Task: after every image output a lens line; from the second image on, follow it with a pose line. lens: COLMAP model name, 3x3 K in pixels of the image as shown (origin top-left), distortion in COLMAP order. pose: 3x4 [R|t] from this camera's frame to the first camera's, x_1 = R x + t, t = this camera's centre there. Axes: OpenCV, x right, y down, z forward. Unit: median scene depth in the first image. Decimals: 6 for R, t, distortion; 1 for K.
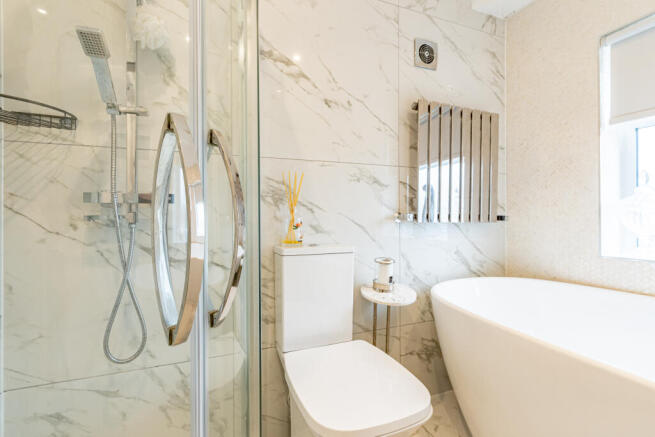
lens RADIAL K [[303.7, 0, 323.9], [0, 303.7, 215.7], [0, 0, 1]] dist [-0.000033, 0.000831]
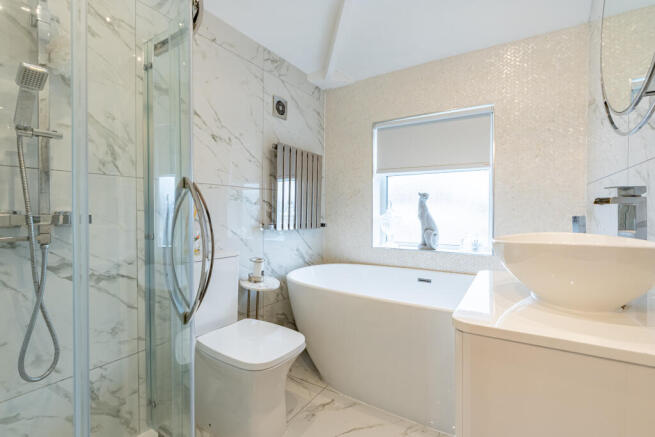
lens RADIAL K [[303.7, 0, 323.9], [0, 303.7, 215.7], [0, 0, 1]] dist [-0.000033, 0.000831]
pose [[0.819397, 0.000210, 0.573227, -0.309093], [-0.007910, 0.999909, 0.010941, -0.062240], [-0.573172, -0.013499, 0.819324, -0.264744]]
